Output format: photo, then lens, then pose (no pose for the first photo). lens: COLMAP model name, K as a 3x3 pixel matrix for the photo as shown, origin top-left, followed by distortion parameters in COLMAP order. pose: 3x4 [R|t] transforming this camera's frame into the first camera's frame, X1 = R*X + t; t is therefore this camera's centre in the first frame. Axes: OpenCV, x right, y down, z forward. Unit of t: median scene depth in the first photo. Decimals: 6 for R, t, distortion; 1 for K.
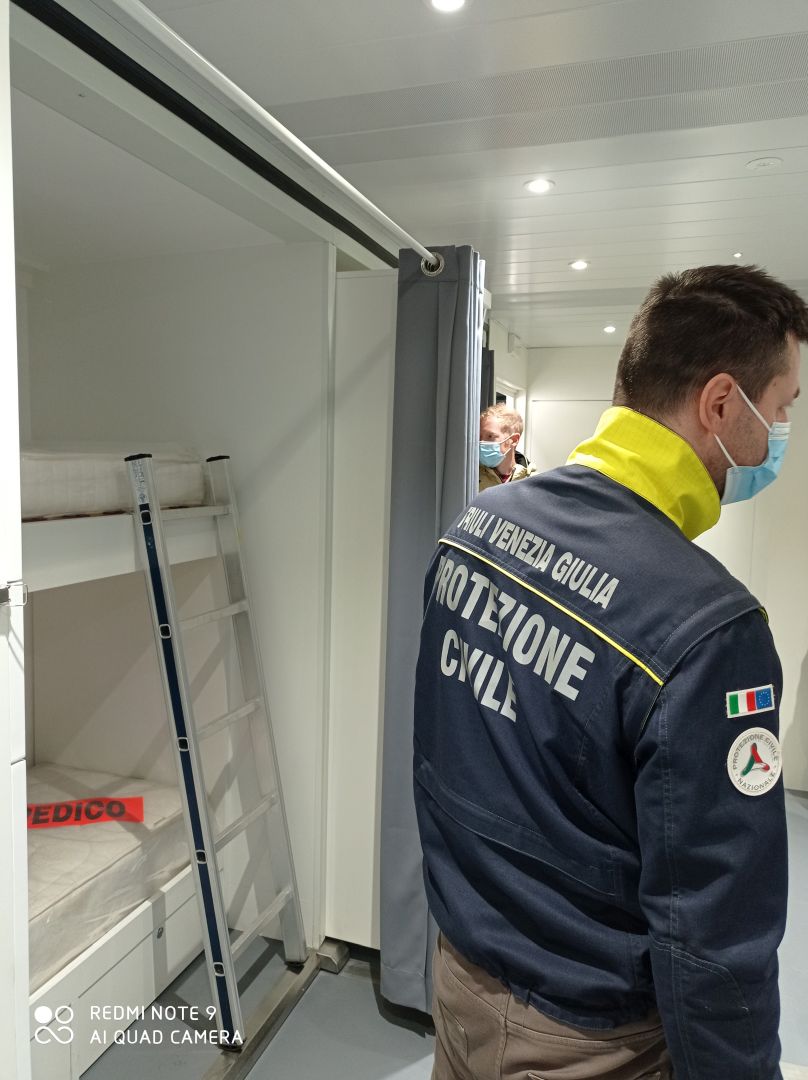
lens RADIAL K [[797.0, 0, 404.0], [0, 797.0, 540.0], [0, 0, 1]] dist [0.013667, -0.003970]
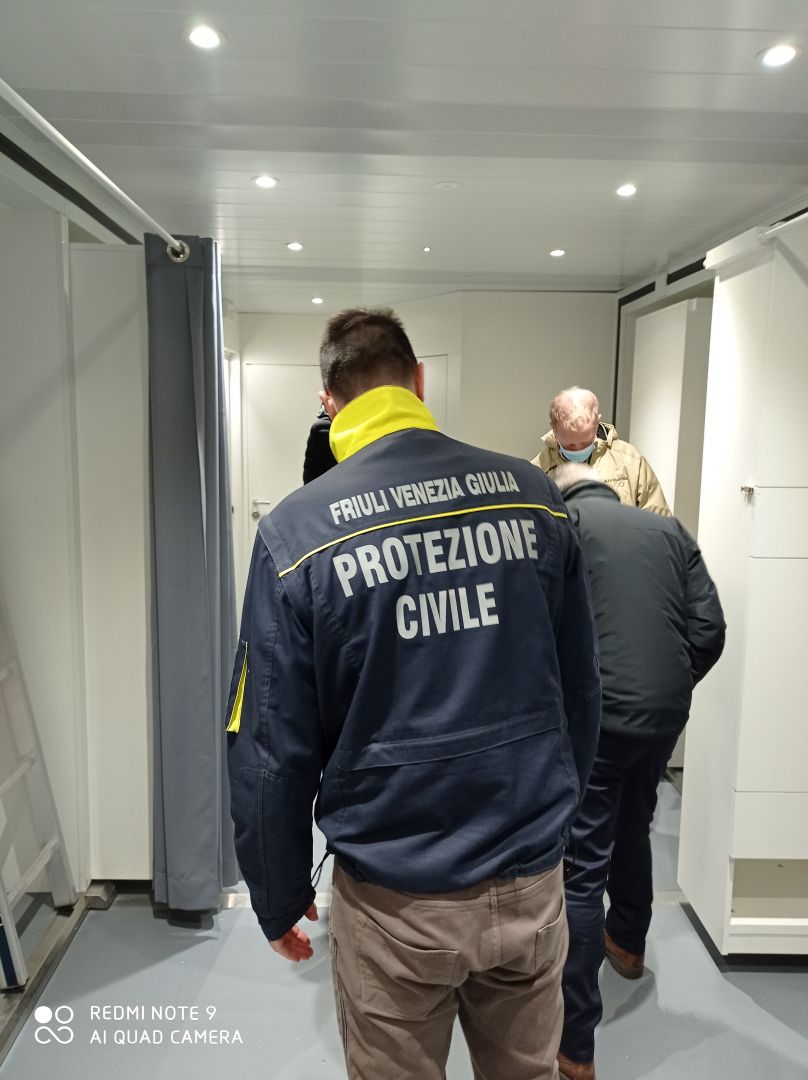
lens RADIAL K [[801.2, 0, 404.0], [0, 801.2, 540.0], [0, 0, 1]] dist [-0.002206, 0.002863]
pose [[0.931796, -0.054217, 0.358910, -0.073153], [0.034448, 0.997528, 0.061254, -0.004080], [-0.361344, -0.044713, 0.931360, -0.125548]]
